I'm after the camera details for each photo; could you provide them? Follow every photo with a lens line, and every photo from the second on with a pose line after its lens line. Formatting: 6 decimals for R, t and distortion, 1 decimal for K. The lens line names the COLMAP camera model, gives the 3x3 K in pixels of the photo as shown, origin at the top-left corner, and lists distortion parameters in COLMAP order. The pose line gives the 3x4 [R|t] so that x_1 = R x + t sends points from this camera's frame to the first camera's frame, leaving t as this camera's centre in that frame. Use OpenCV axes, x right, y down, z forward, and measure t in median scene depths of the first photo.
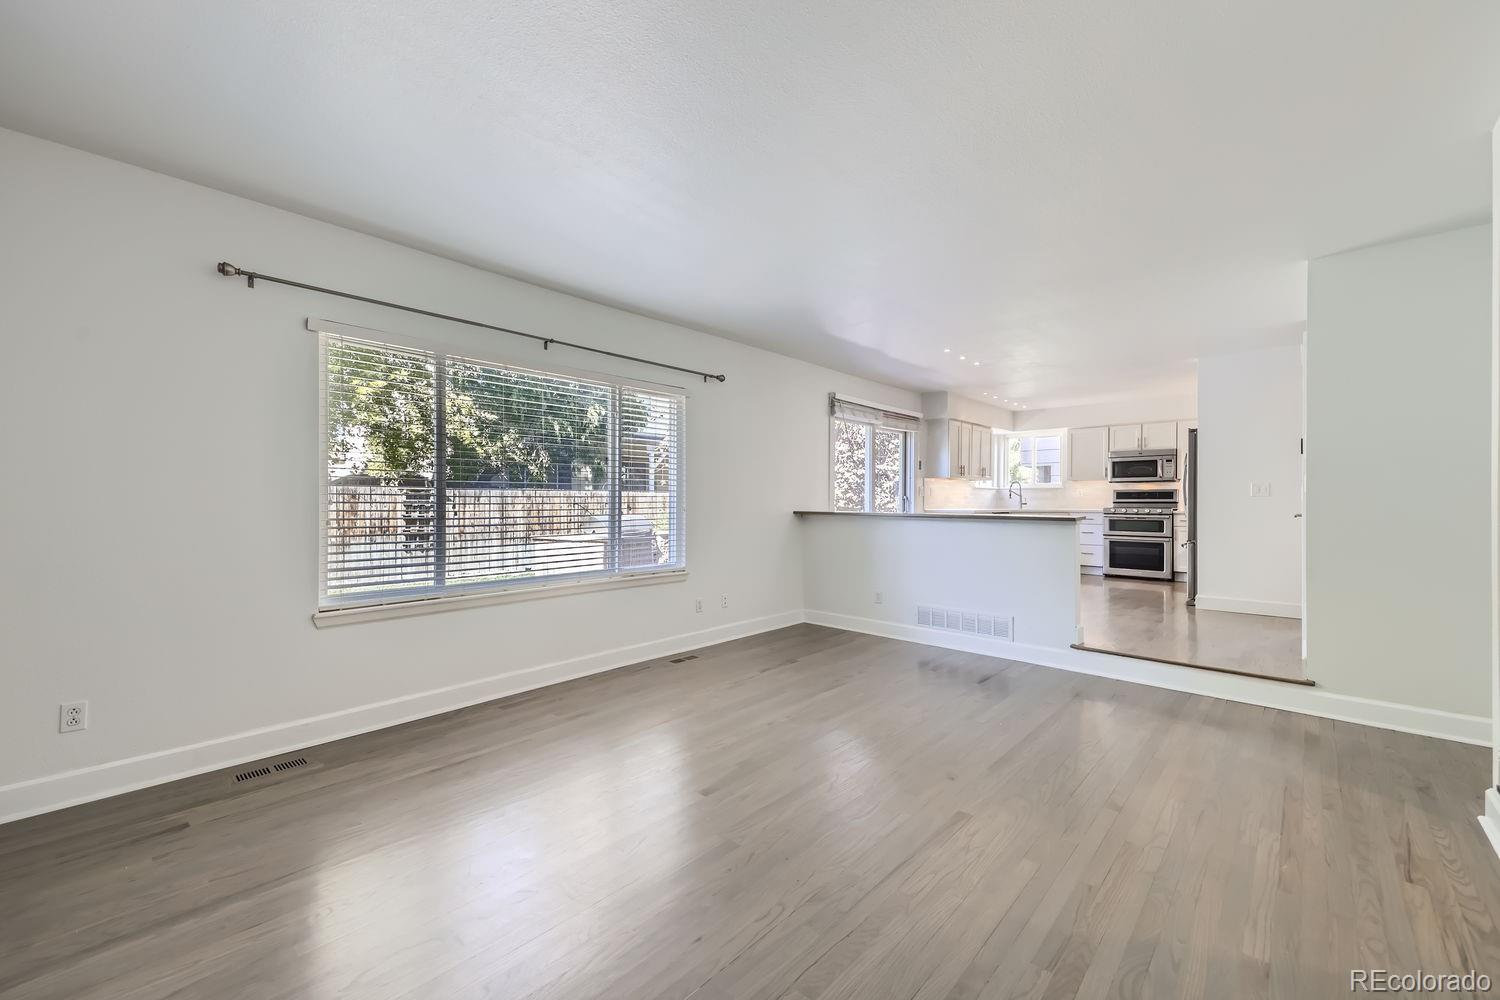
lens RADIAL K [[588.6, 0, 745.0], [0, 588.6, 501.6], [0, 0, 1]] dist [0.030659, -0.003243]
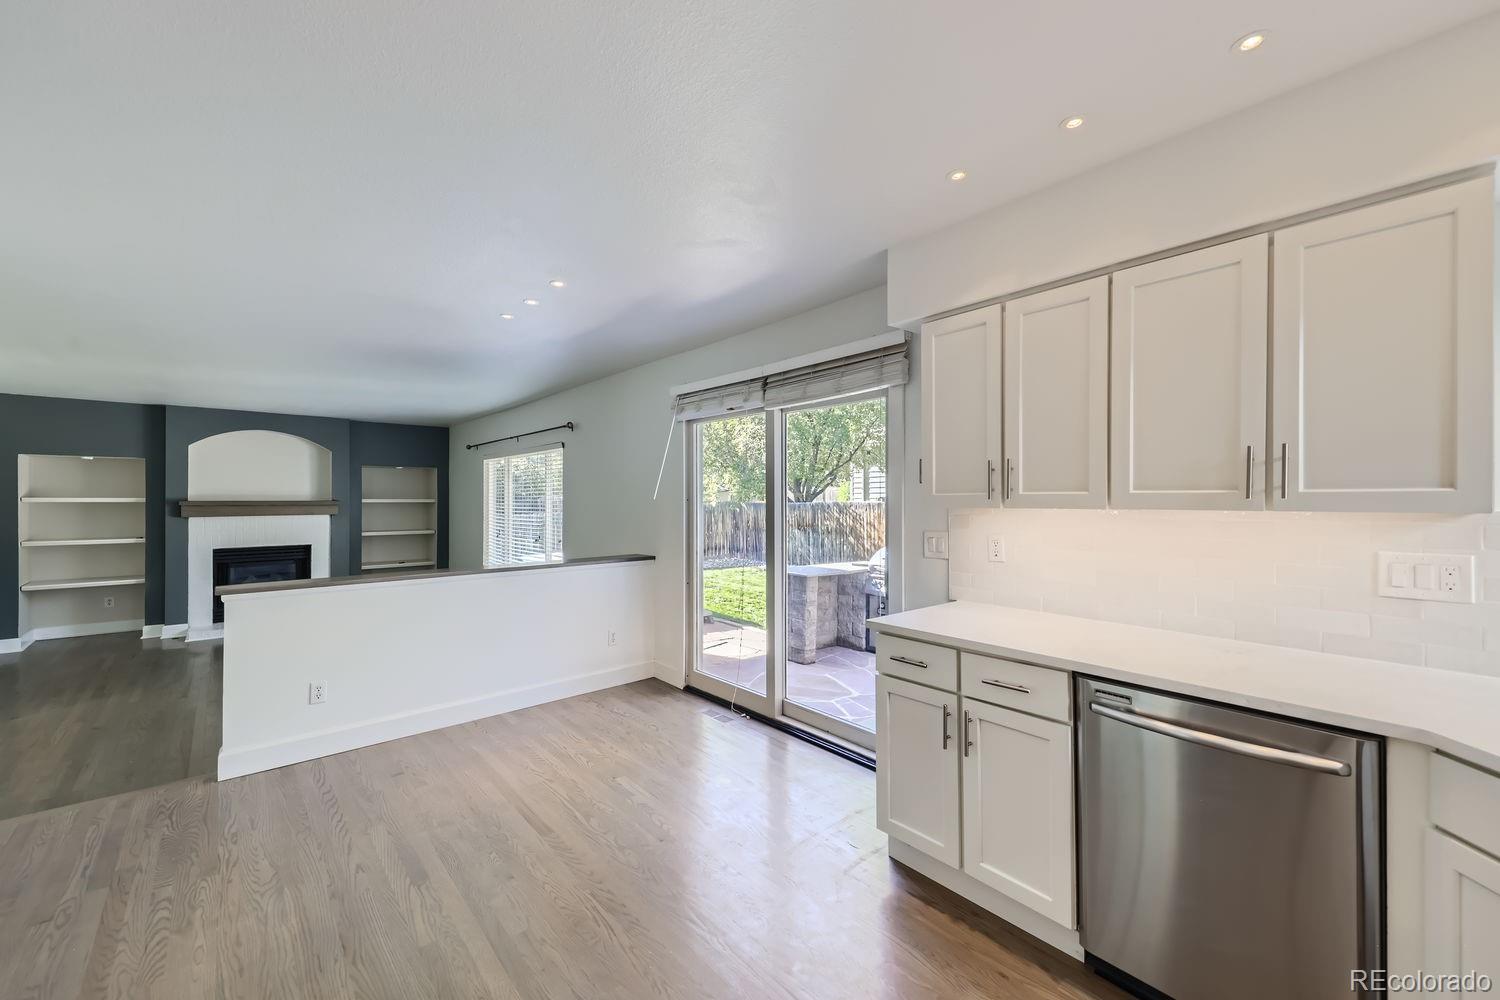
lens RADIAL K [[588.6, 0, 743.5], [0, 588.6, 500.5], [0, 0, 1]] dist [0.030659, -0.003243]
pose [[-0.094220, -0.004042, -0.995543, 0.665659], [-0.000432, 0.999992, -0.004019, -0.043158], [0.995551, 0.000051, -0.094221, 0.934234]]
